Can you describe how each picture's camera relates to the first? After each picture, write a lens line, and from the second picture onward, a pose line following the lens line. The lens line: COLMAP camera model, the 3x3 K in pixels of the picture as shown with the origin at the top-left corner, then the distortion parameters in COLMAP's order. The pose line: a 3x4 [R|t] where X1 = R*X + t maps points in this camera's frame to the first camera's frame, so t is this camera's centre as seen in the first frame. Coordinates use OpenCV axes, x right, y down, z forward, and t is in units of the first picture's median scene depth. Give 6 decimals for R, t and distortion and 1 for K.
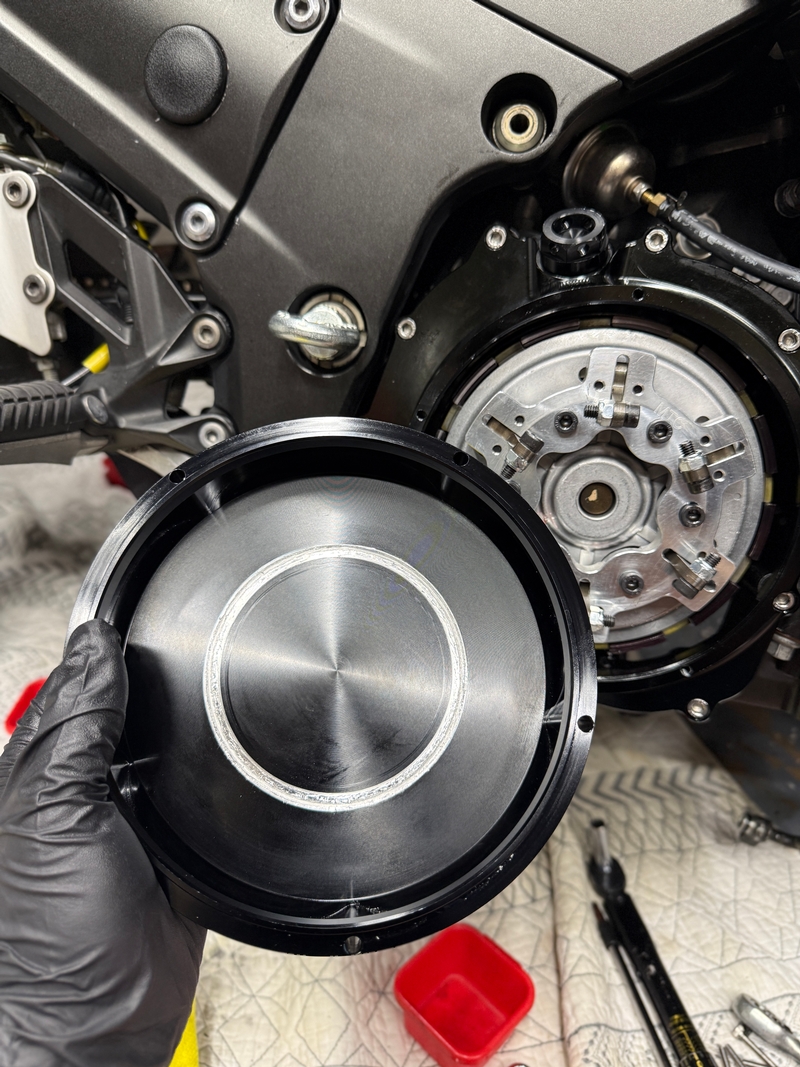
lens RADIAL K [[765.4, 0, 400.0], [0, 765.4, 533.5], [0, 0, 1]] dist [0.054531, -0.098176]
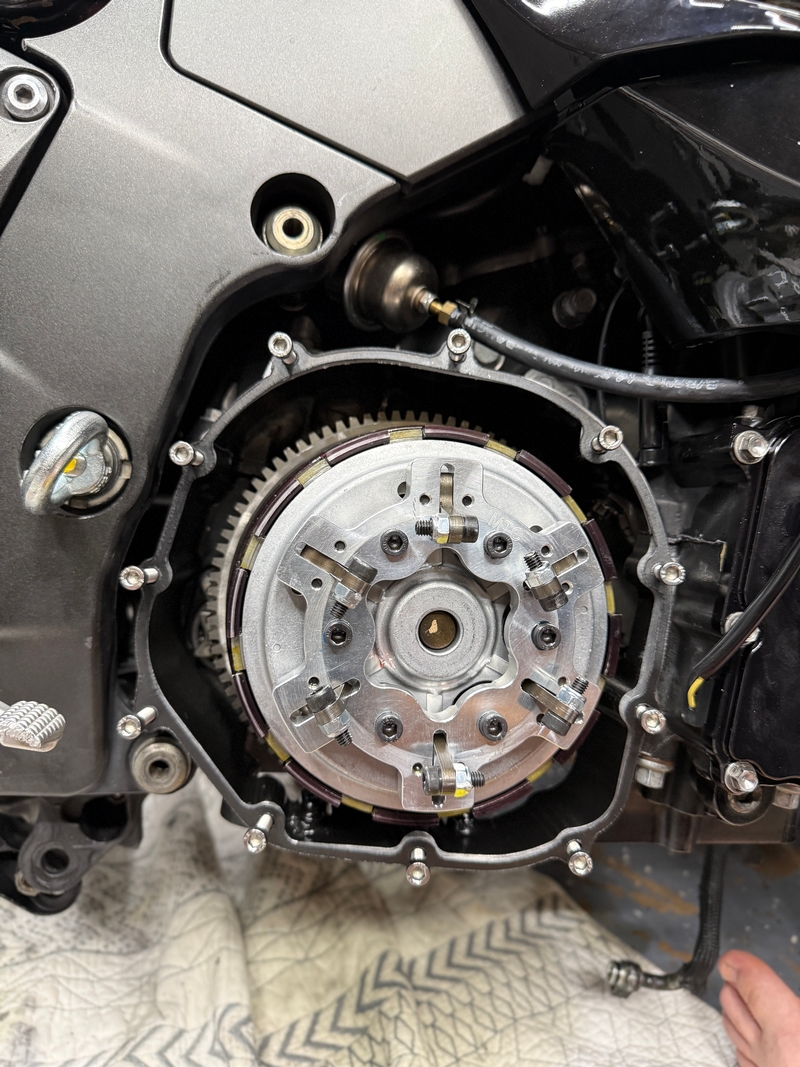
lens RADIAL K [[765.4, 0, 400.0], [0, 765.4, 533.5], [0, 0, 1]] dist [0.054531, -0.098176]
pose [[0.951128, -0.080143, 0.298214, -0.026228], [0.134505, 0.976829, -0.166474, -0.014496], [-0.277962, 0.198449, 0.939870, 0.196192]]
